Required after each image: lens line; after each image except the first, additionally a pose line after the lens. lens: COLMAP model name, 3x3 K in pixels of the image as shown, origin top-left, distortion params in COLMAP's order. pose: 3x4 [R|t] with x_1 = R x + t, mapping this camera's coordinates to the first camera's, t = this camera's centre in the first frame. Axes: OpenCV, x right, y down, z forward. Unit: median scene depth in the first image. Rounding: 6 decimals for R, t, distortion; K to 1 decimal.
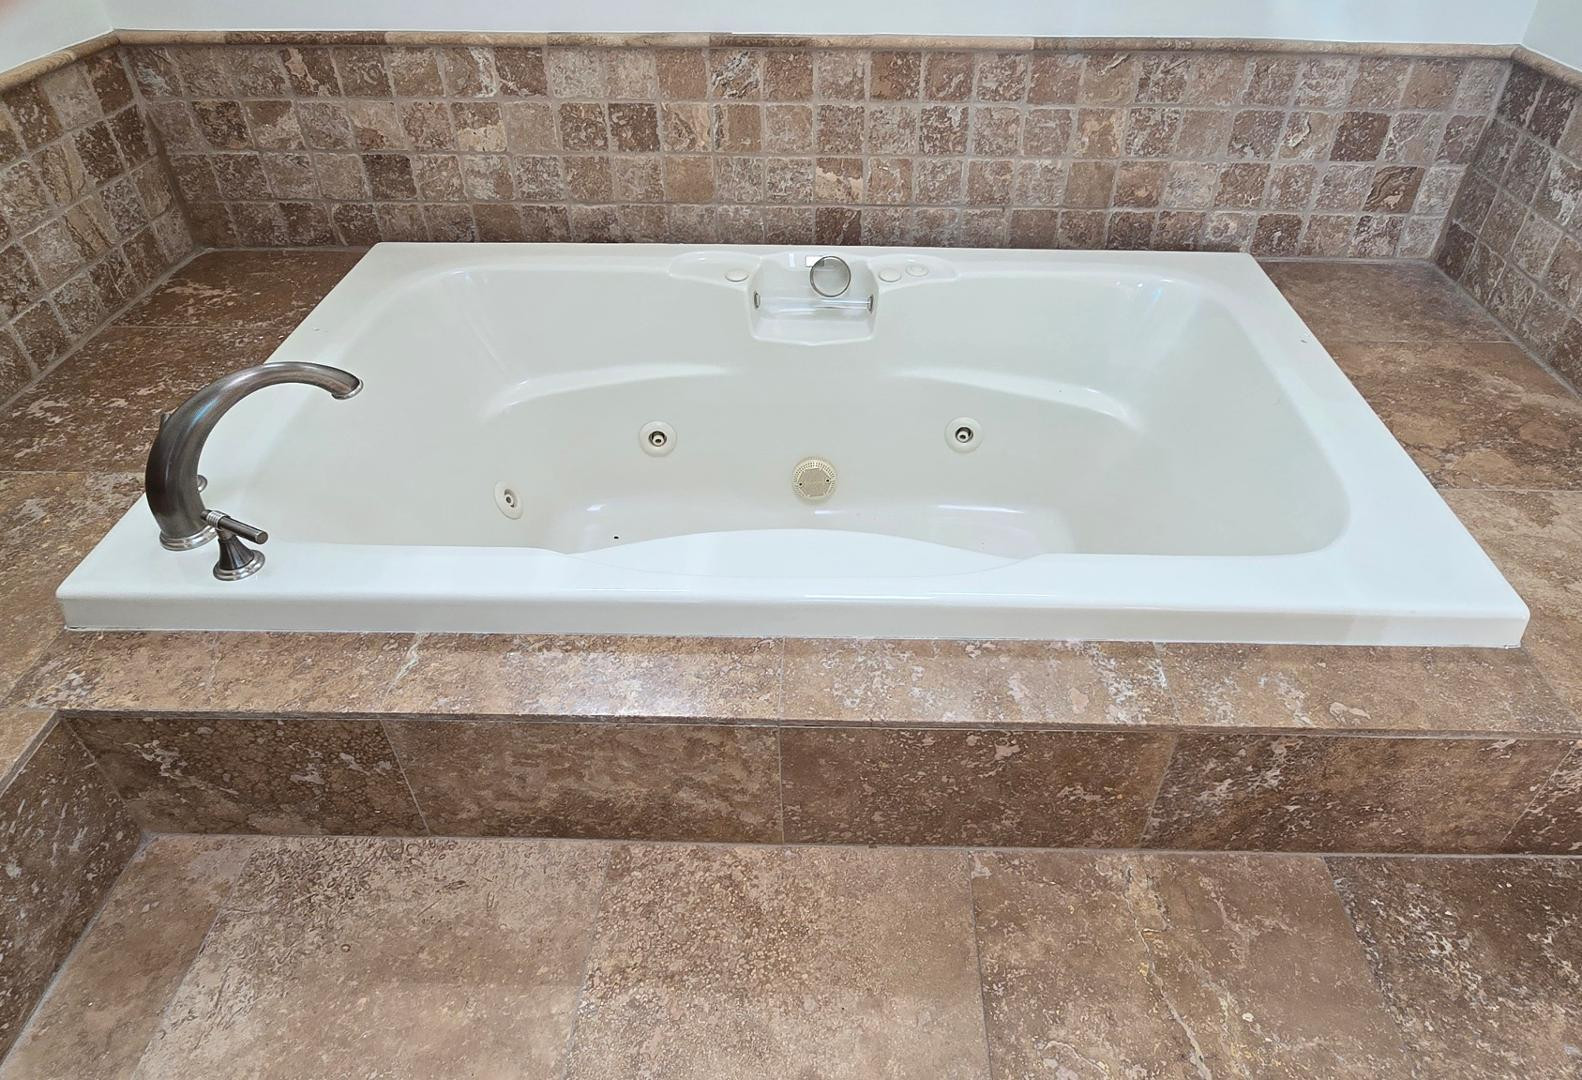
lens RADIAL K [[1057.0, 0, 822.6], [0, 1057.0, 535.1], [0, 0, 1]] dist [0.002510, -0.005392]
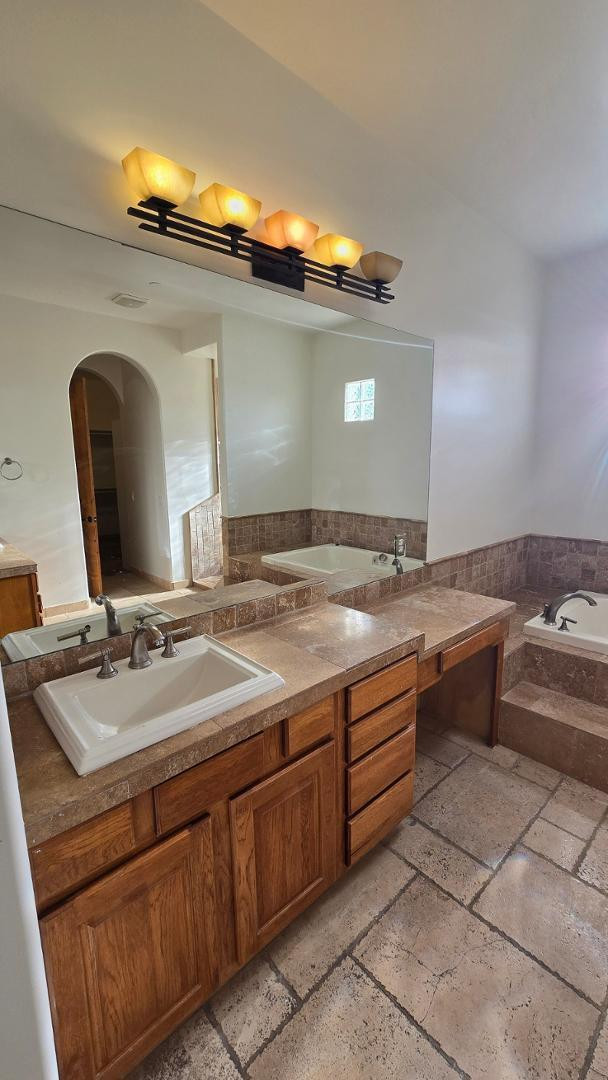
lens RADIAL K [[443.0, 0, 308.8], [0, 443.0, 540.6], [0, 0, 1]] dist [-0.007091, 0.001580]
pose [[0.692331, 0.113508, -0.712597, 0.010160], [-0.427676, 0.859949, -0.278534, 0.449766], [0.581181, 0.497598, 0.643914, -0.697782]]
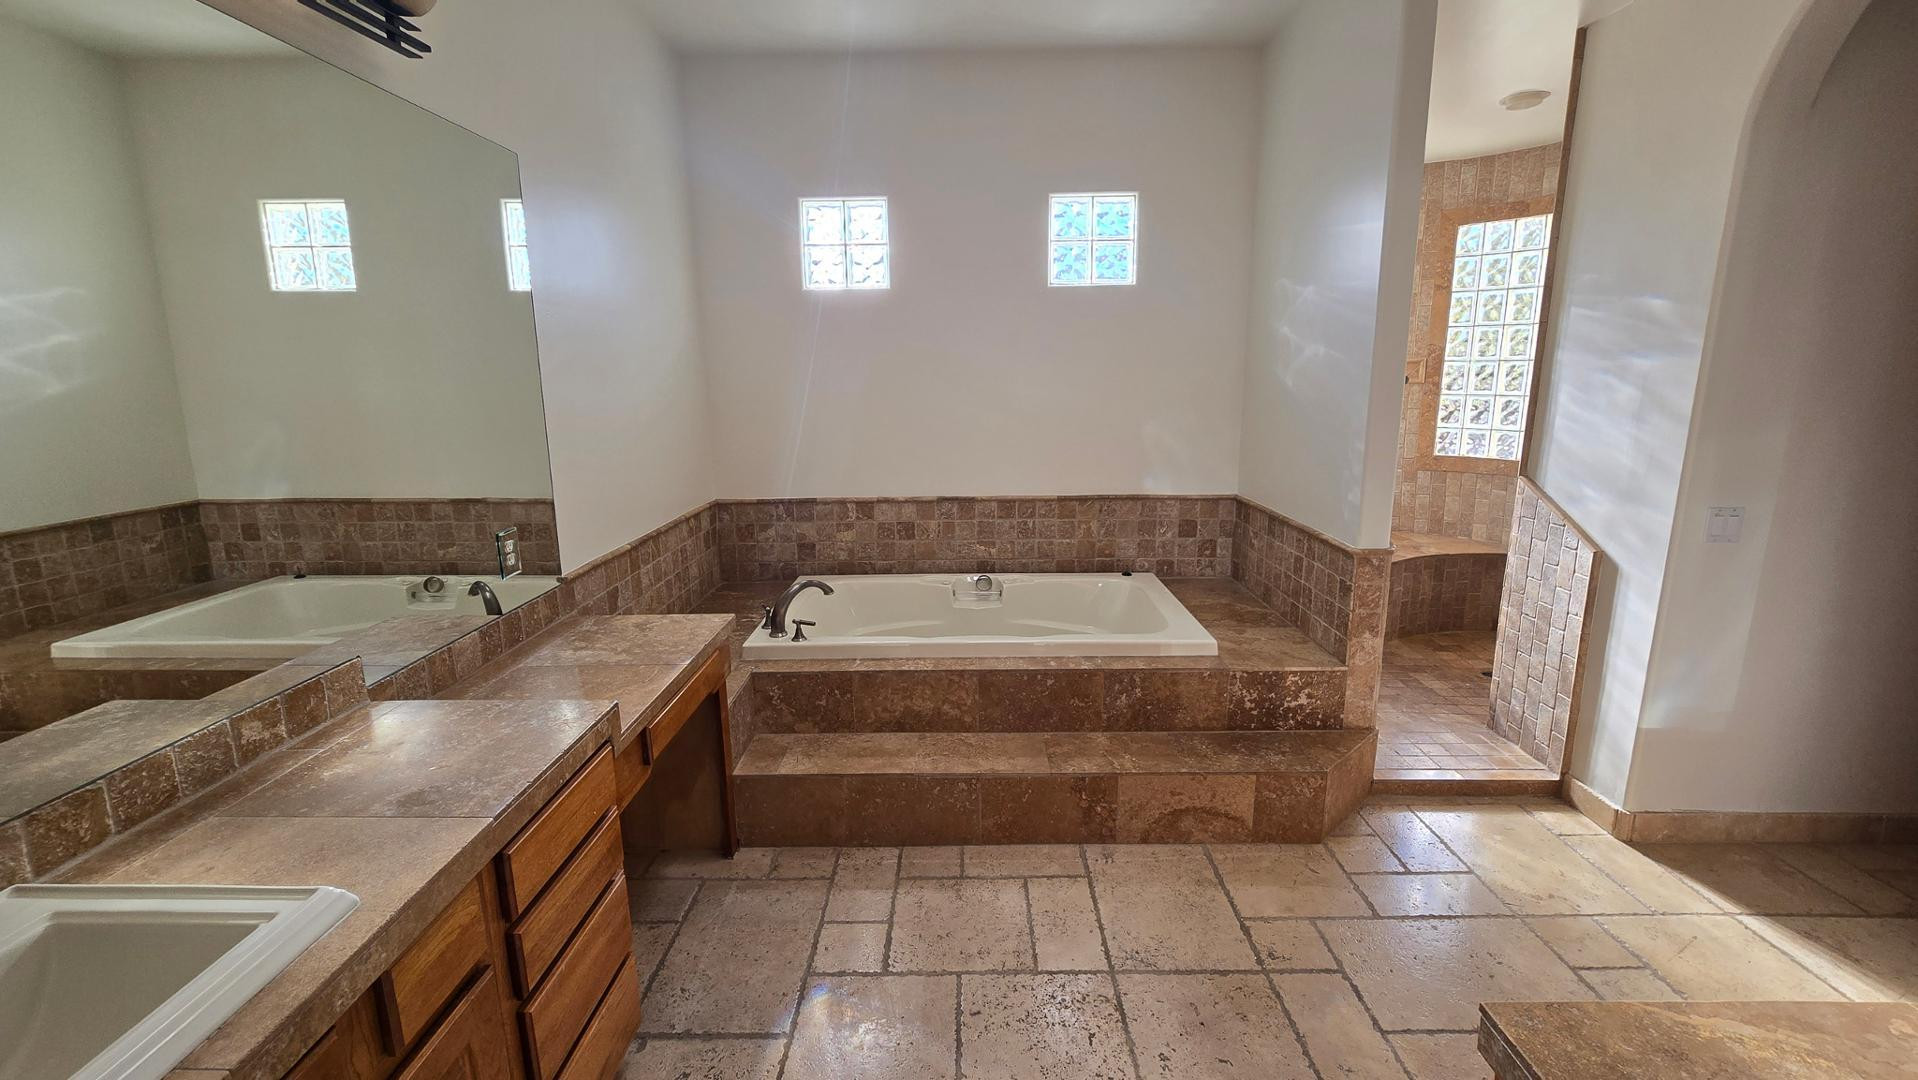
lens RADIAL K [[786.8, 0, 959.9], [0, 786.8, 534.7], [0, 0, 1]] dist [-0.007091, 0.001580]
pose [[0.999835, -0.018083, 0.001871, -0.052789], [0.017101, 0.900639, -0.434232, 0.474710], [0.006167, 0.434192, 0.900799, -0.747176]]
